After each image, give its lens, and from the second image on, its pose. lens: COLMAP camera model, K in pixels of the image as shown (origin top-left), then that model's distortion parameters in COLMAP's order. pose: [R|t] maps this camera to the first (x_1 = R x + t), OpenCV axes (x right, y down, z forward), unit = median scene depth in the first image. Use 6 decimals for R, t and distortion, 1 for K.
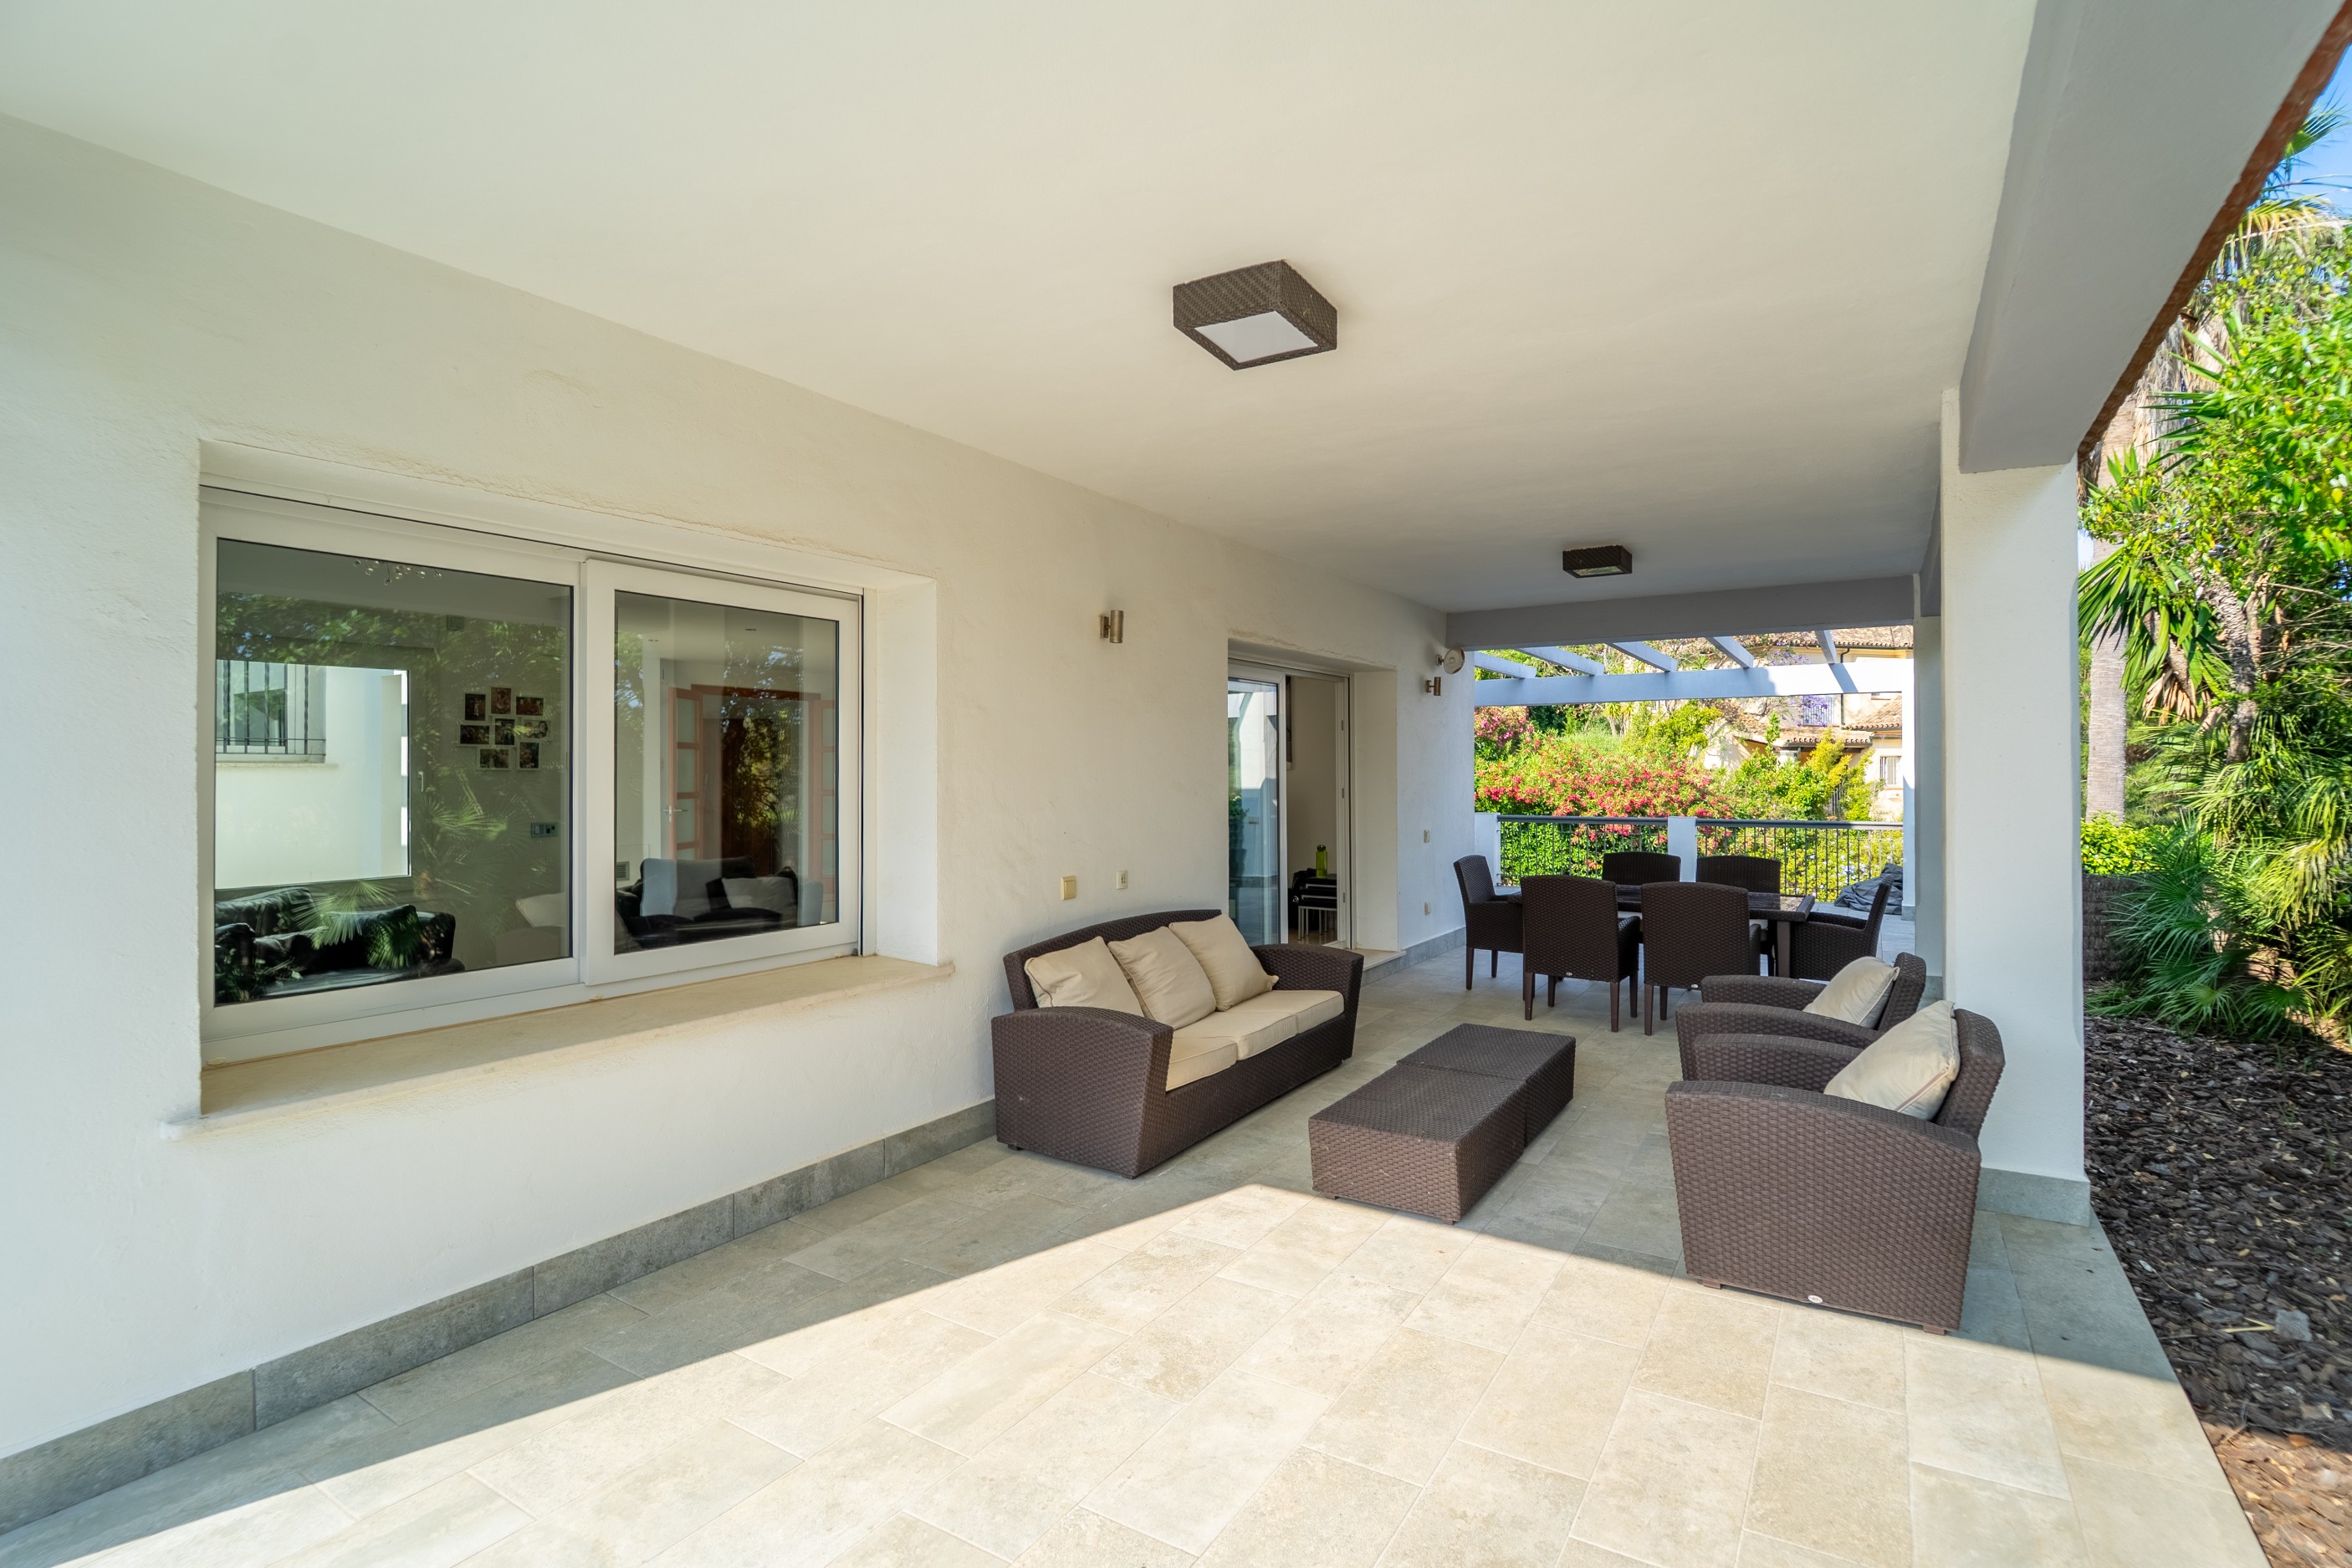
lens RADIAL K [[1145.5, 0, 1176.0], [0, 1145.5, 784.0], [0, 0, 1]] dist [-0.104836, 0.000062]
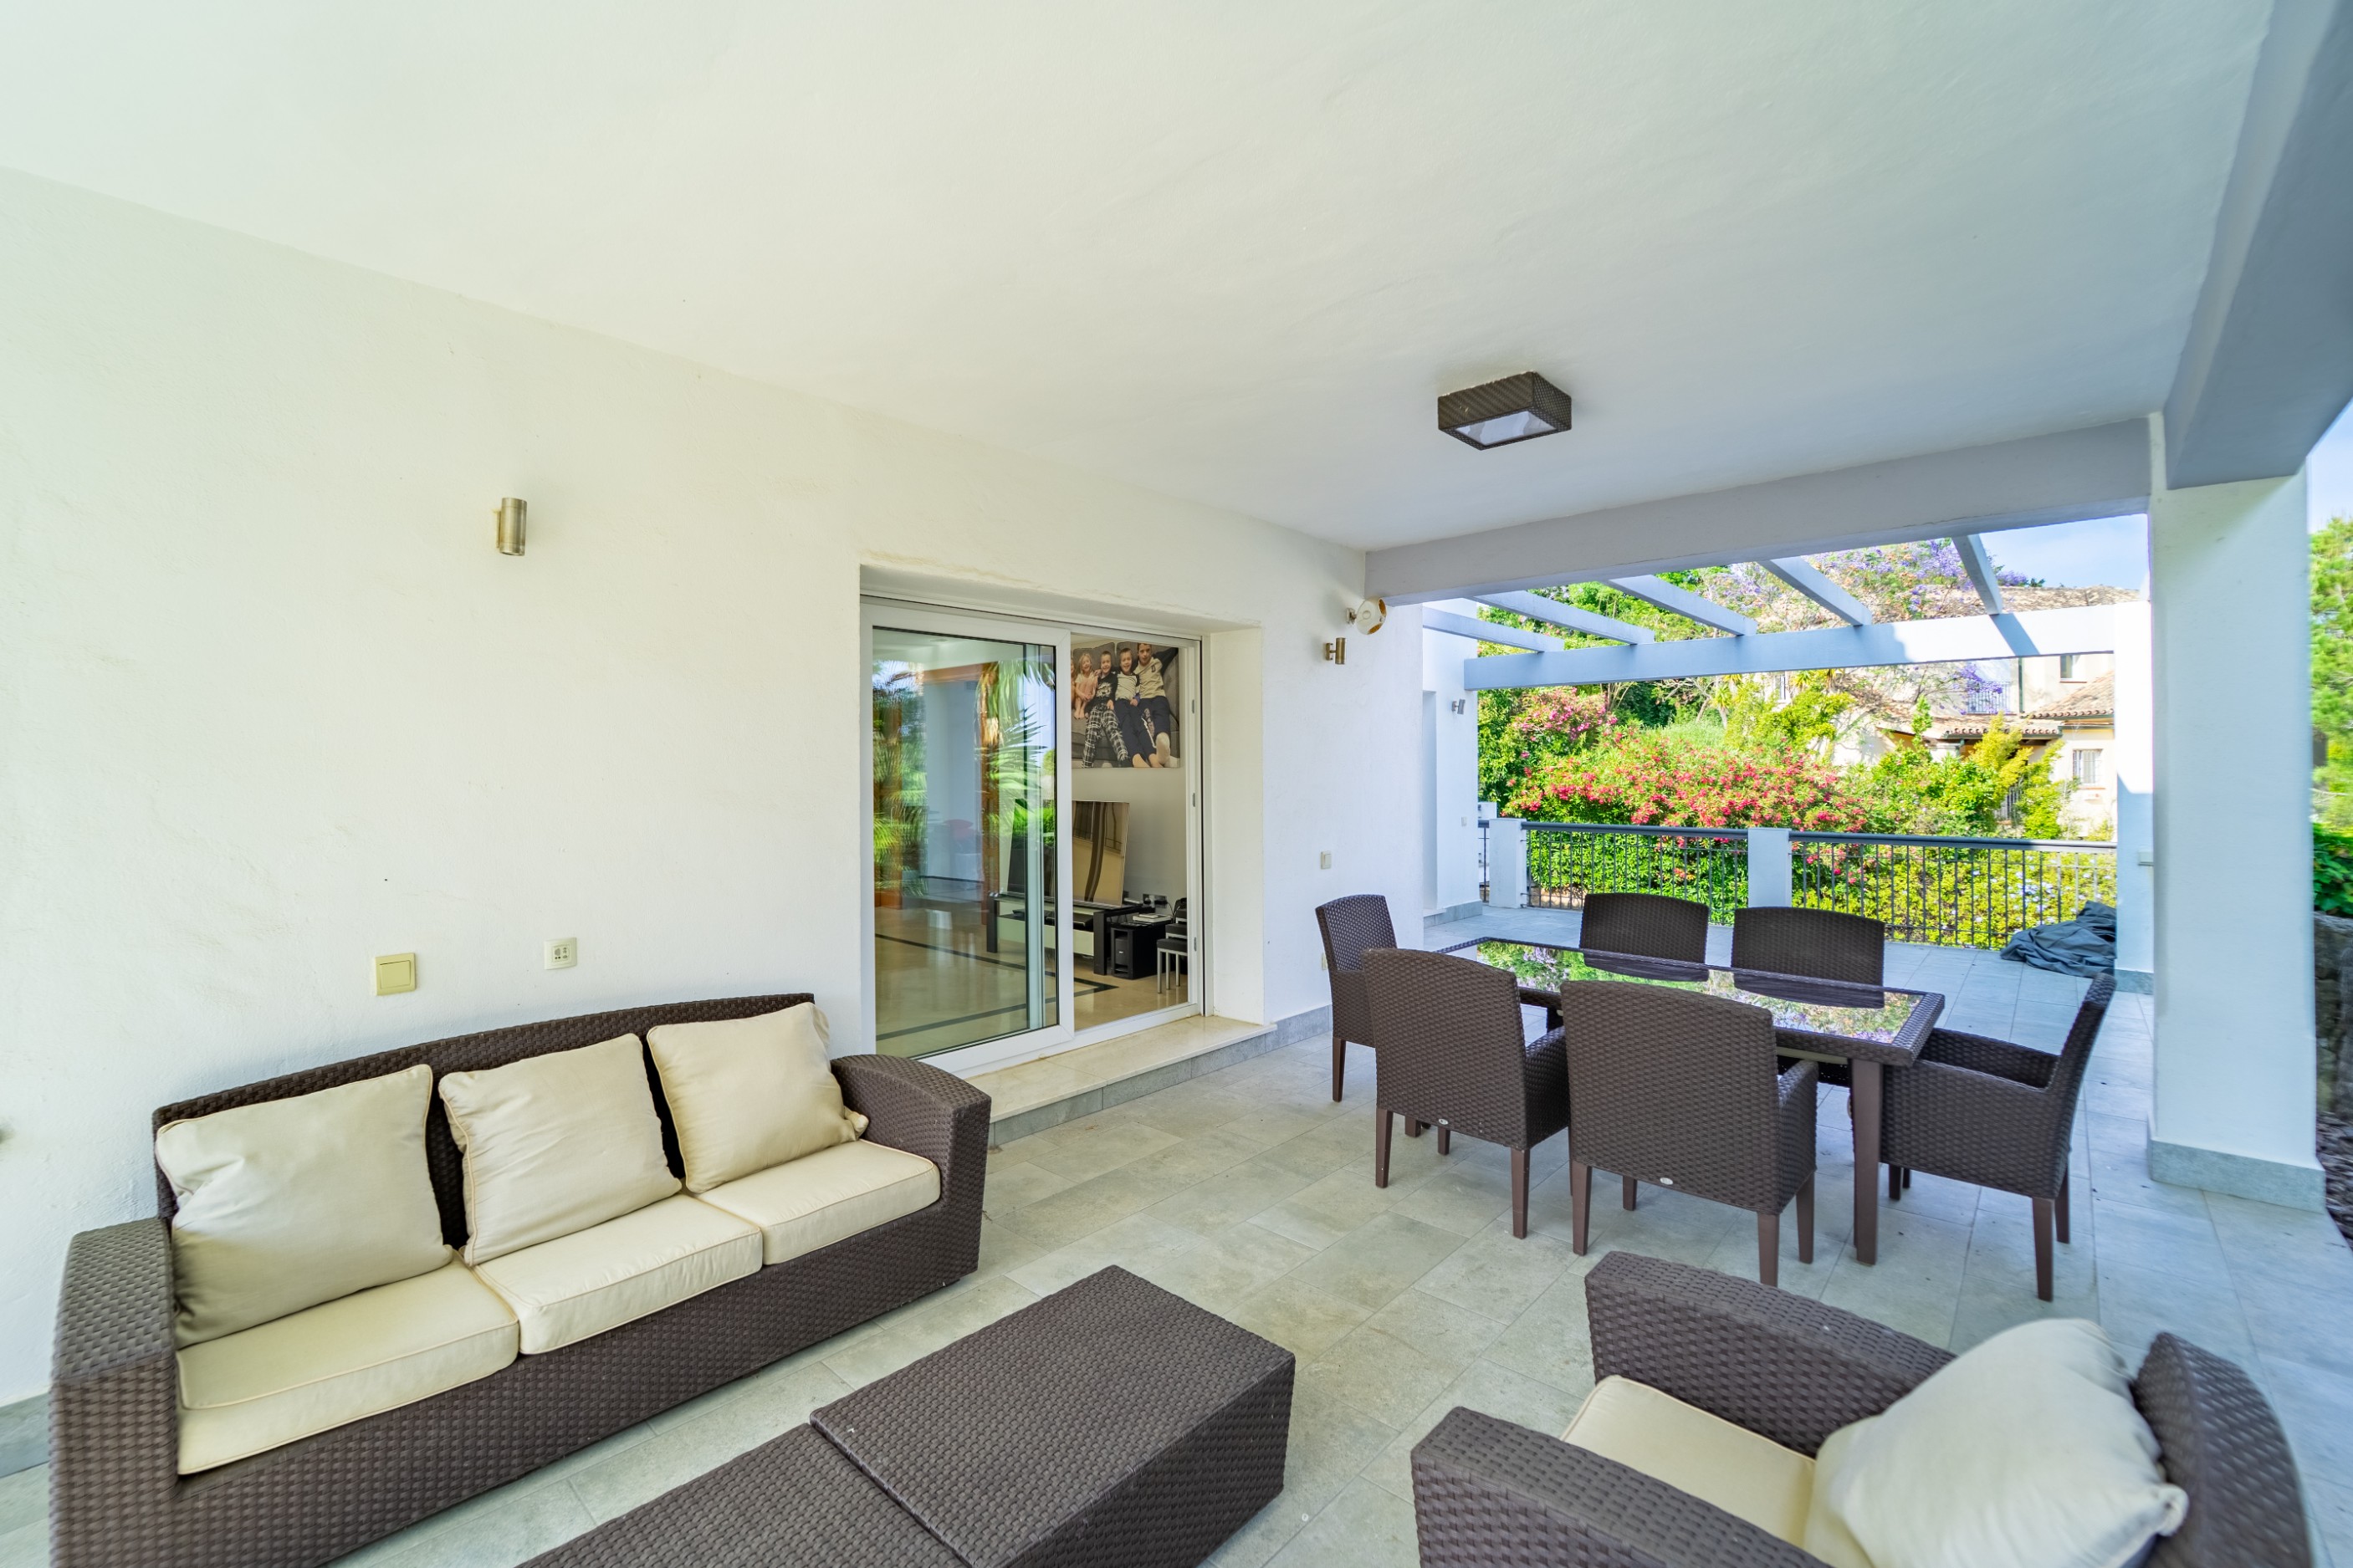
lens RADIAL K [[962.2, 0, 1168.8], [0, 962.2, 776.1], [0, 0, 1]] dist [-0.023492, -0.012867]
pose [[0.980363, 0.002972, -0.197177, 0.127380], [-0.002984, 0.999996, 0.000236, -0.003695], [0.197177, 0.000357, 0.980368, 0.202289]]
